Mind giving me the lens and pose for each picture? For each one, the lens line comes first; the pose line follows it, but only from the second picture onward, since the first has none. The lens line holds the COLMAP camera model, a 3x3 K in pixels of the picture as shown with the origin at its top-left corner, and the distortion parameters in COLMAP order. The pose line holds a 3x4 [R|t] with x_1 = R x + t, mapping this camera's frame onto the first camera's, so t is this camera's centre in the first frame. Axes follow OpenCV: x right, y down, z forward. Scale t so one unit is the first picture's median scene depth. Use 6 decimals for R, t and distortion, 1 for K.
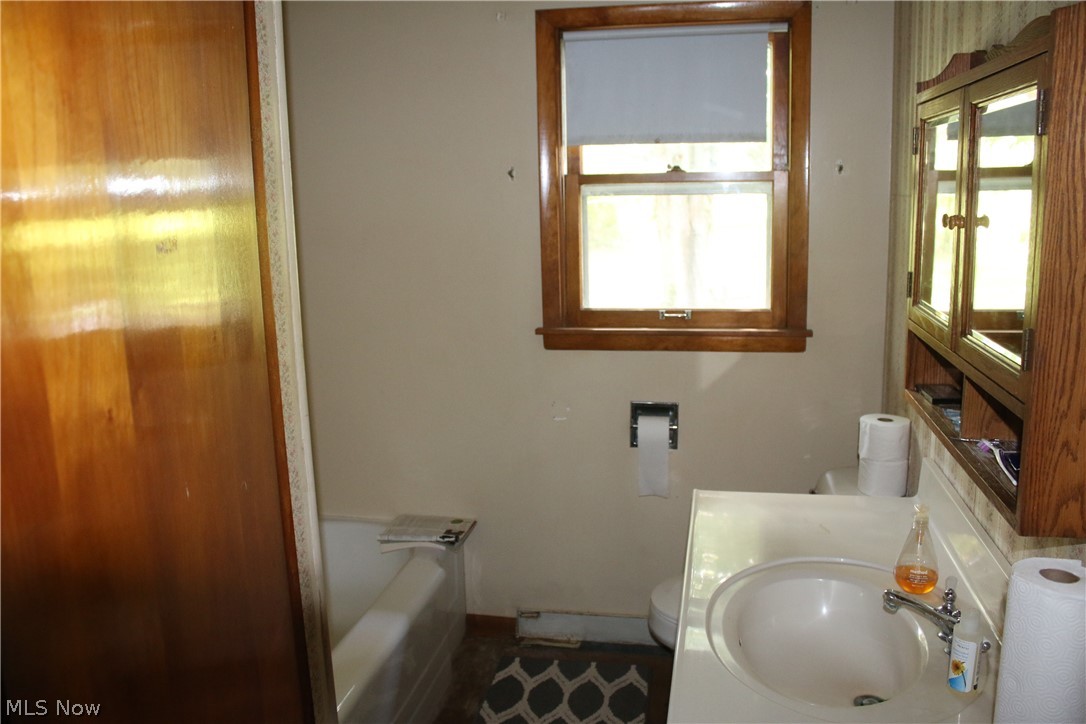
lens RADIAL K [[885.4, 0, 543.0], [0, 885.4, 362.0], [0, 0, 1]] dist [-0.172601, 0.155054]
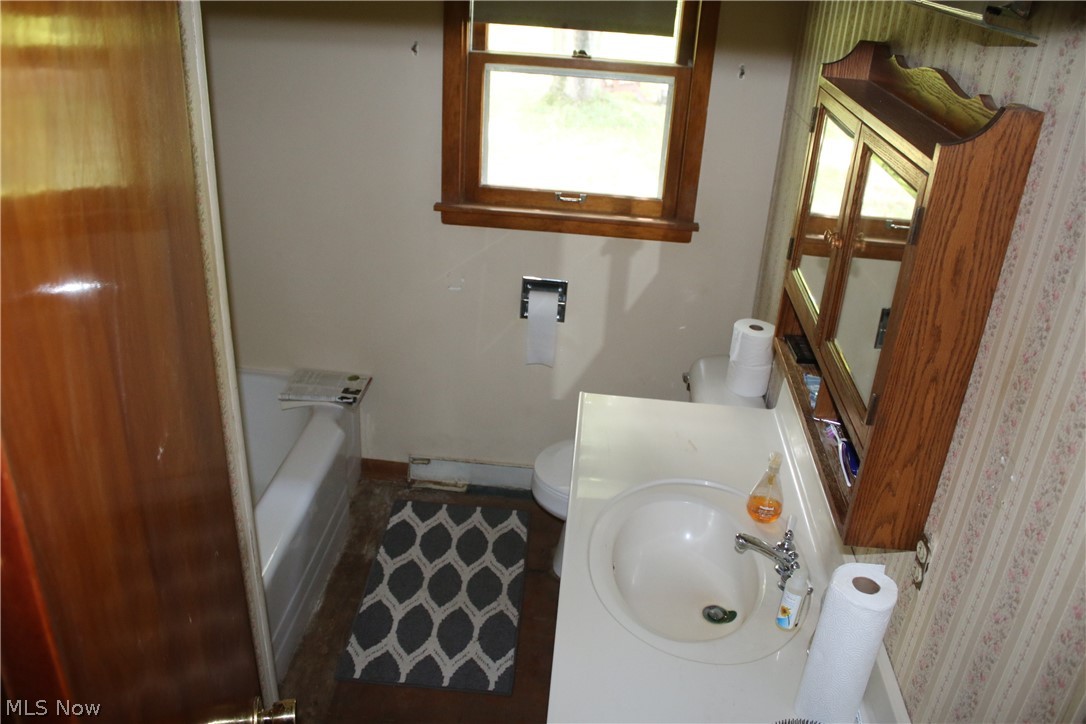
lens RADIAL K [[885.4, 0, 543.0], [0, 885.4, 362.0], [0, 0, 1]] dist [-0.172601, 0.155054]
pose [[0.989685, 0.019452, 0.141934, -0.024700], [-0.057249, 0.961894, 0.267361, -0.143028], [-0.131325, -0.272728, 0.953086, -0.032627]]
